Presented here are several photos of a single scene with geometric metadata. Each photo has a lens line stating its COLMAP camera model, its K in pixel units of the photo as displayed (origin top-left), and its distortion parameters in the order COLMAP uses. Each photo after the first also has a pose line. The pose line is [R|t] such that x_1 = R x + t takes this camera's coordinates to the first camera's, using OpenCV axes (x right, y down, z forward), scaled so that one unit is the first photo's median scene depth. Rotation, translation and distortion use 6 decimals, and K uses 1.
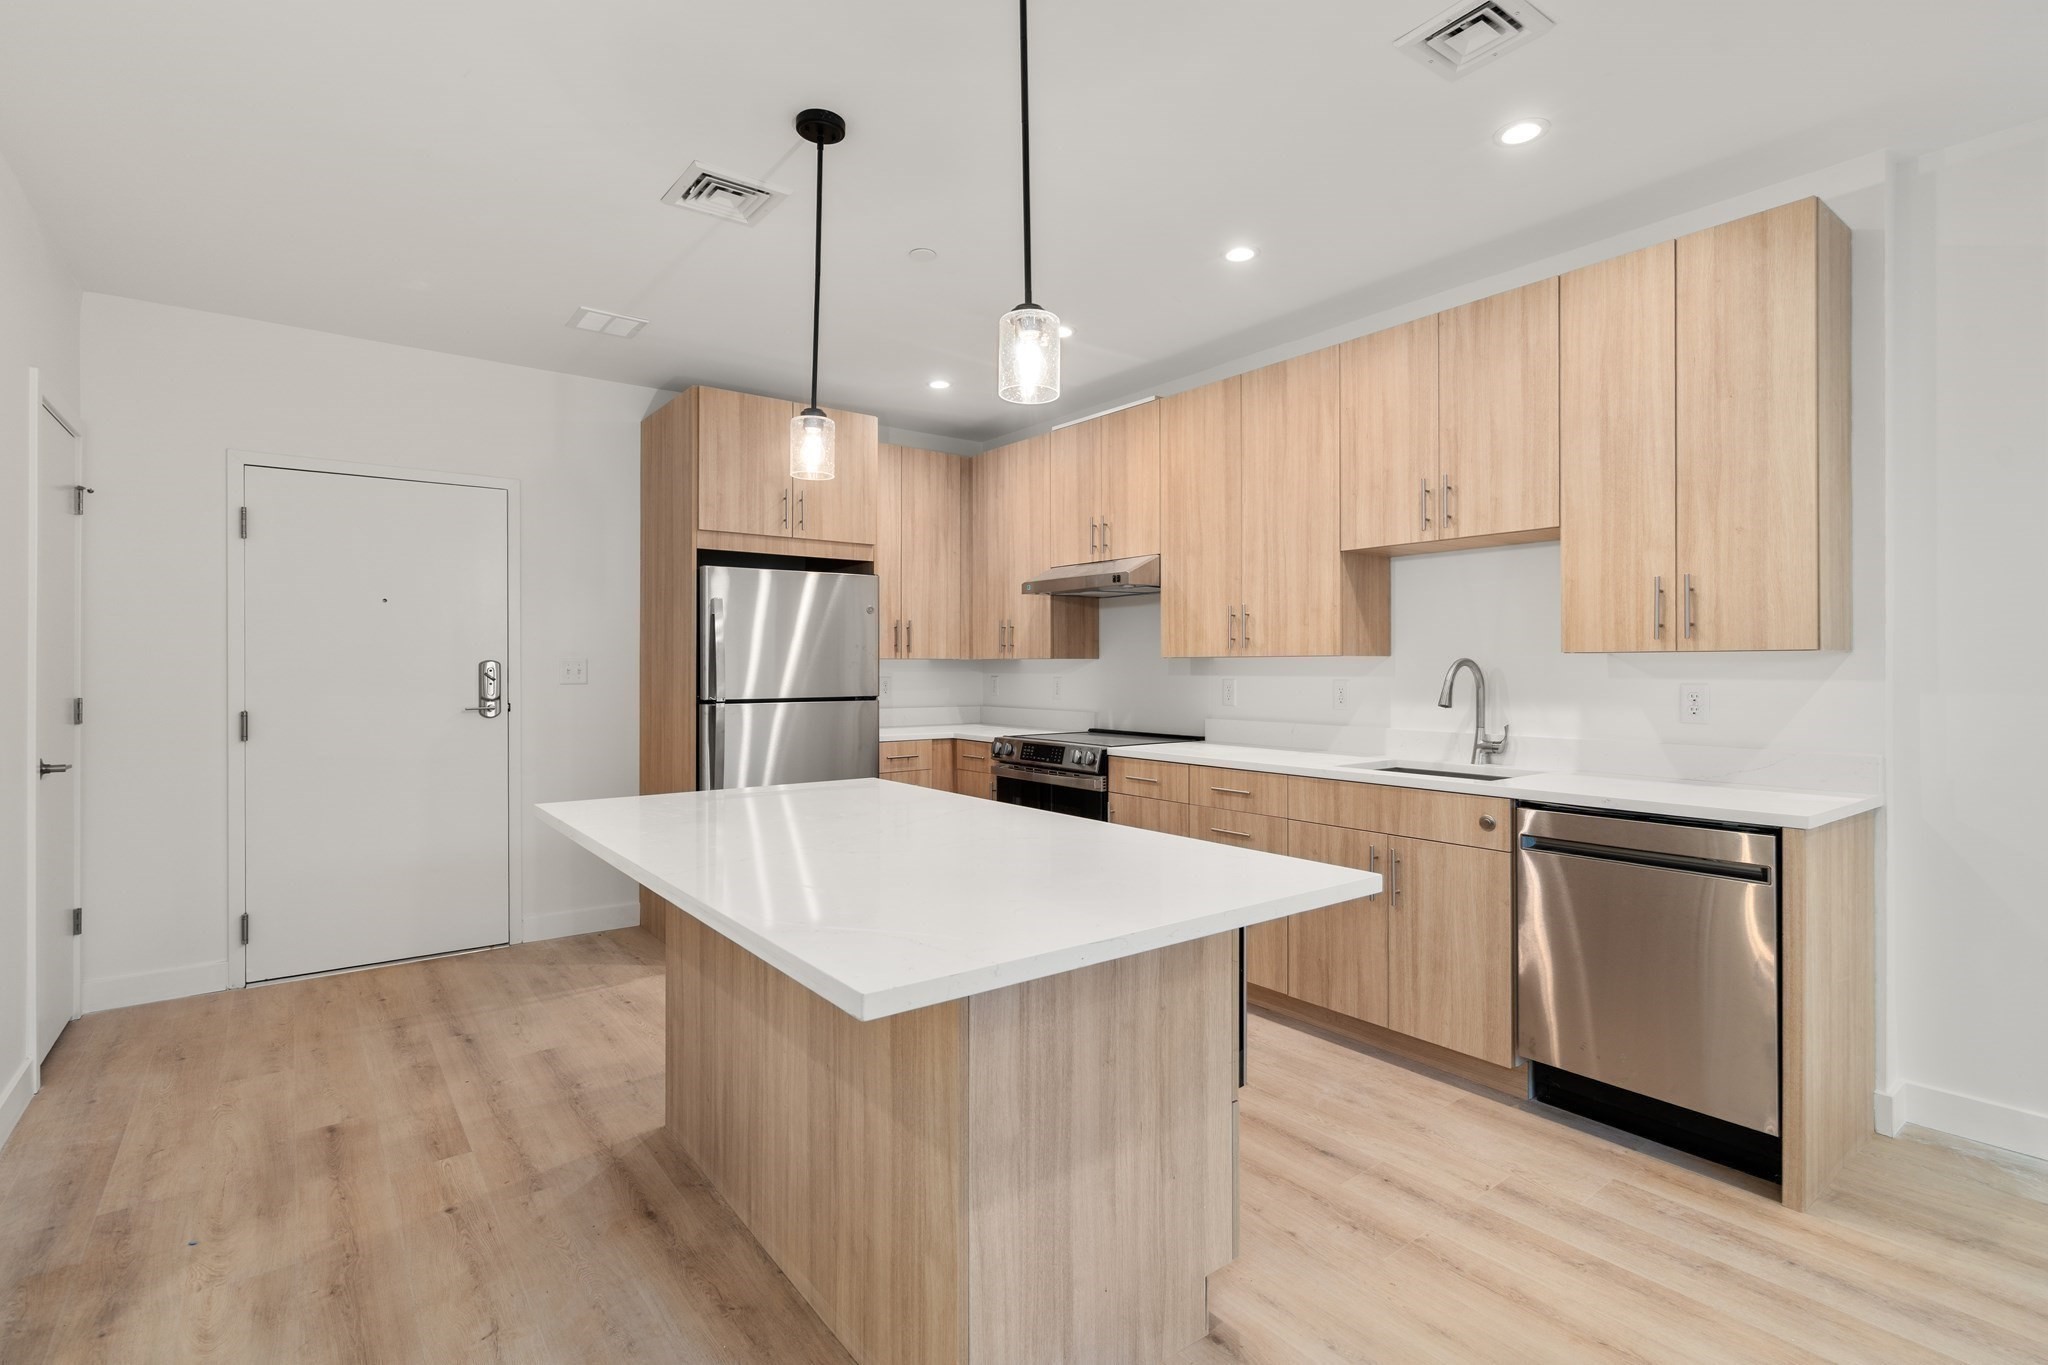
lens RADIAL K [[961.9, 0, 1015.8], [0, 961.9, 662.4], [0, 0, 1]] dist [-0.004296, 0.001865]
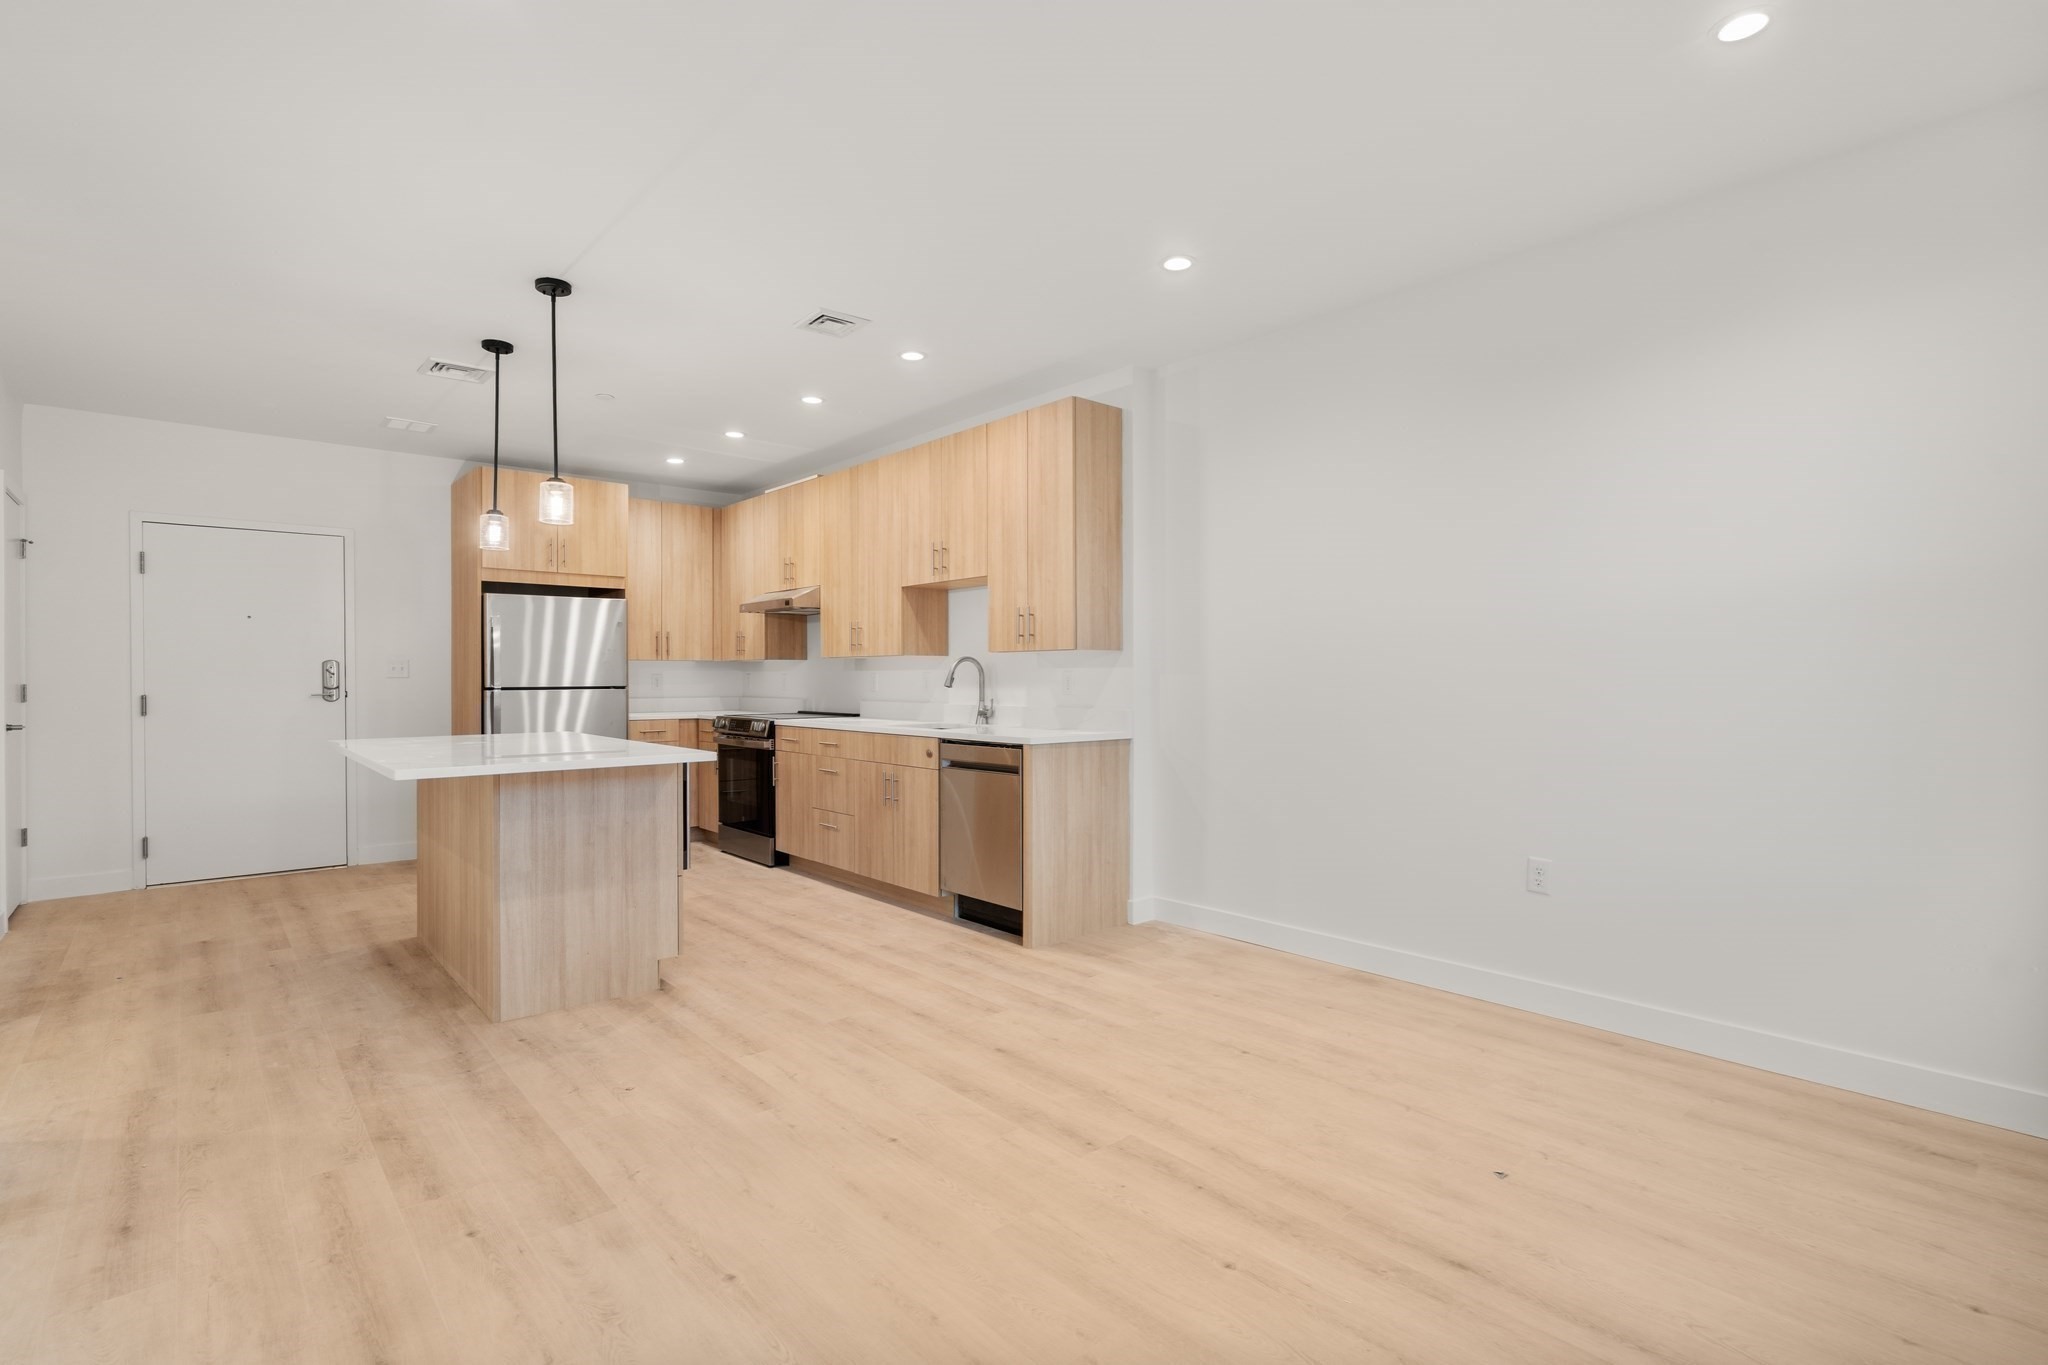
lens RADIAL K [[961.9, 0, 1019.4], [0, 961.9, 678.4], [0, 0, 1]] dist [-0.004296, 0.001865]
pose [[0.997648, -0.001887, 0.068514, 0.462458], [0.001465, 0.999980, 0.006210, 0.022958], [-0.068525, -0.006095, 0.997631, -0.596383]]
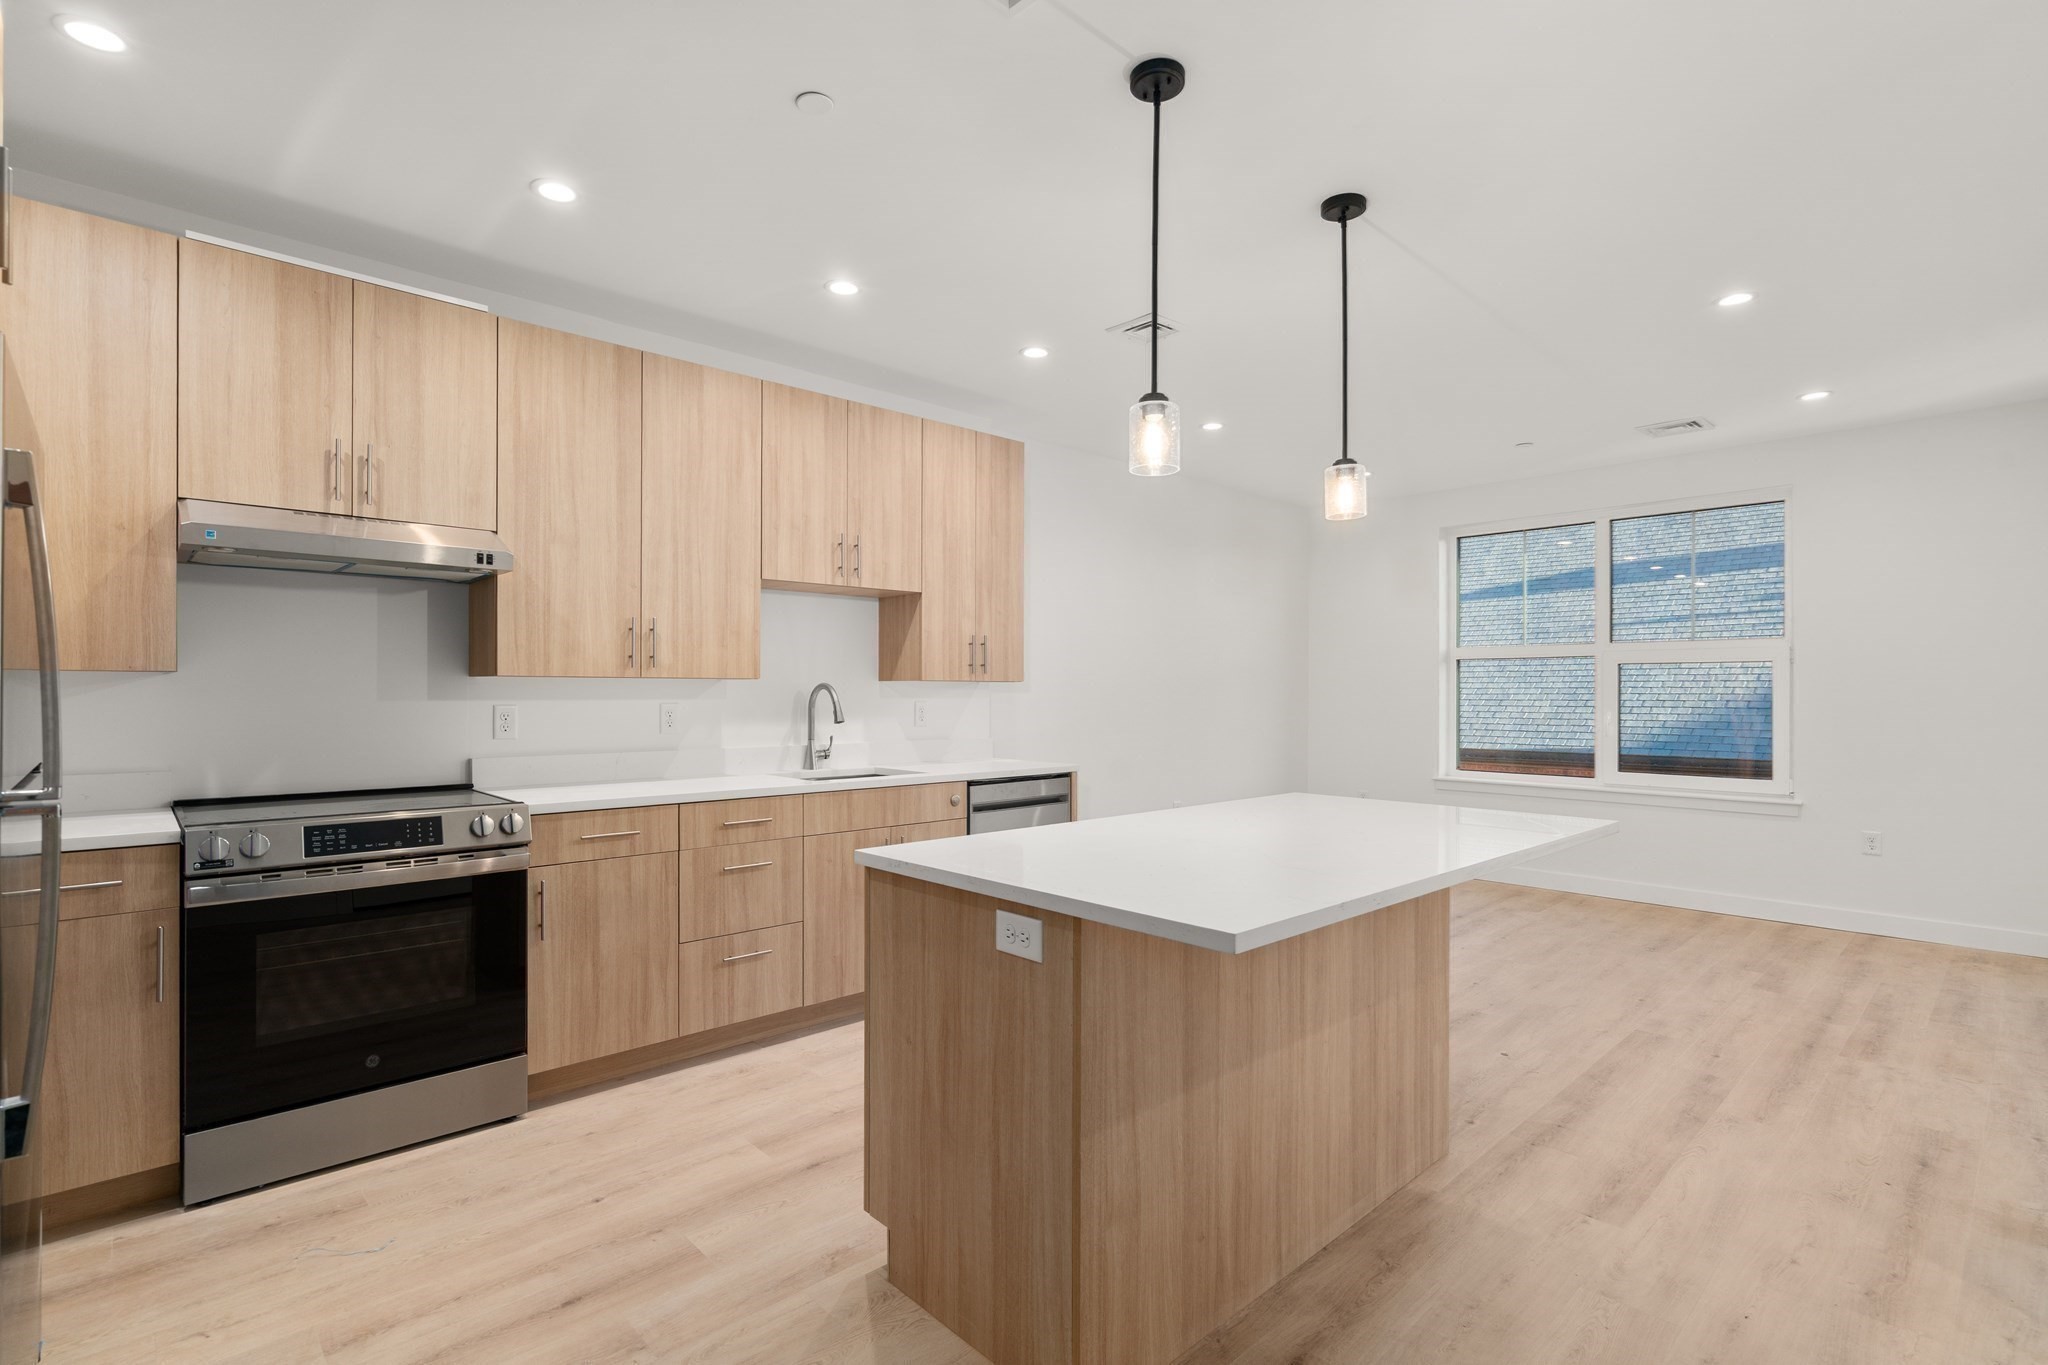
lens RADIAL K [[961.9, 0, 1019.3], [0, 961.9, 694.5], [0, 0, 1]] dist [-0.004296, 0.001865]
pose [[-0.103437, -0.003176, 0.994631, -0.804184], [-0.005893, 0.999979, 0.002580, 0.005985], [-0.994619, -0.005595, -0.103454, 0.913454]]
